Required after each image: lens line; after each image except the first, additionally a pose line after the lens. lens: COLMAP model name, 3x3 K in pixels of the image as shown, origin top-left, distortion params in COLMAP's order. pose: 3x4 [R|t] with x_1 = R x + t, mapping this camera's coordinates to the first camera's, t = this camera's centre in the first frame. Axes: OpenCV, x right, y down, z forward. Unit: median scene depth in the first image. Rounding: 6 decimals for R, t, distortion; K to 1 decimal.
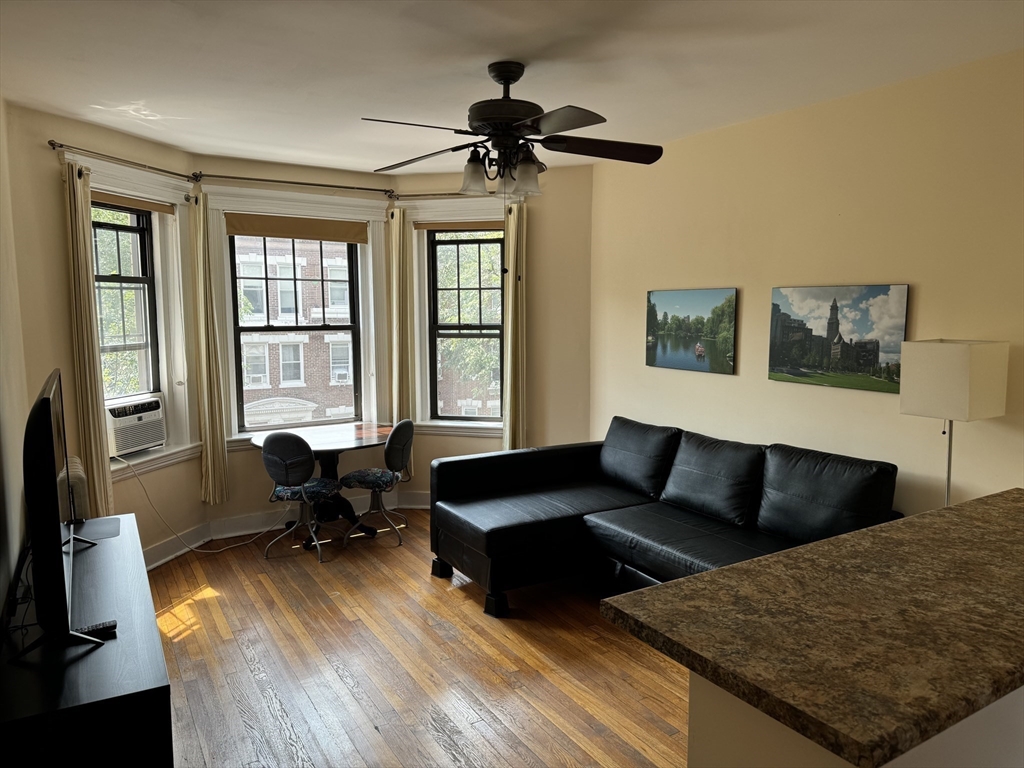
lens RADIAL K [[708.3, 0, 512.0], [0, 708.3, 384.0], [0, 0, 1]] dist [0.005342, -0.006352]
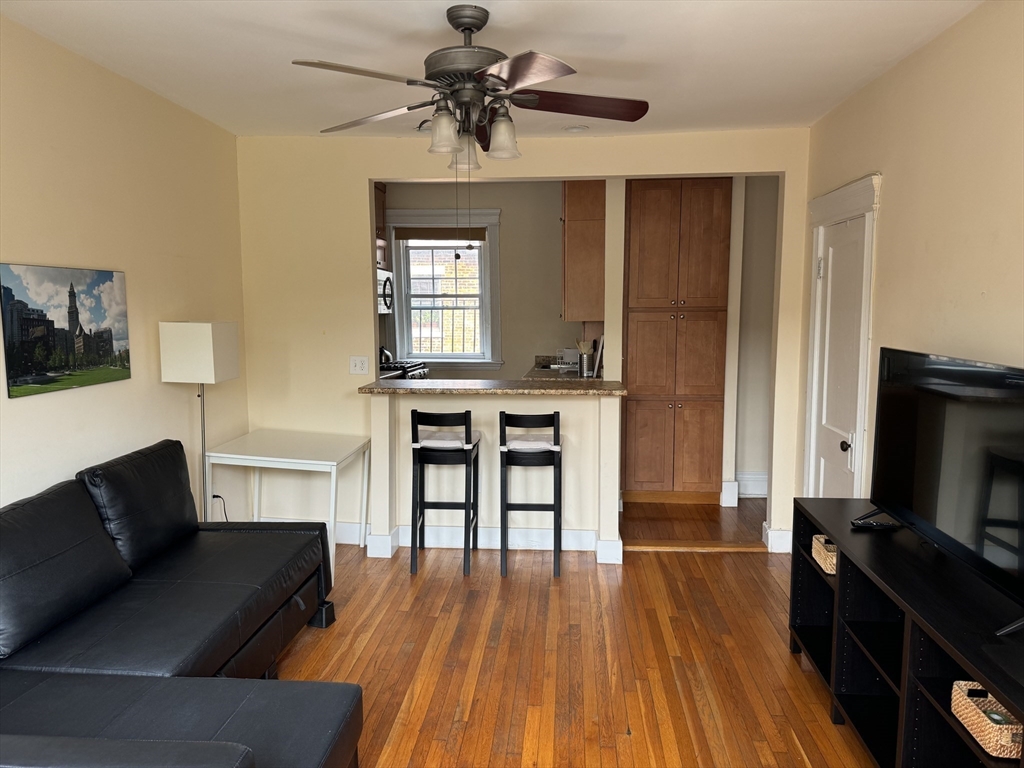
lens RADIAL K [[708.3, 0, 512.0], [0, 708.3, 384.0], [0, 0, 1]] dist [0.005342, -0.006352]
pose [[-0.805900, -0.064689, 0.588507, -0.476829], [0.067490, 0.977496, 0.199868, -0.138216], [-0.588192, 0.200792, -0.783398, 1.395551]]
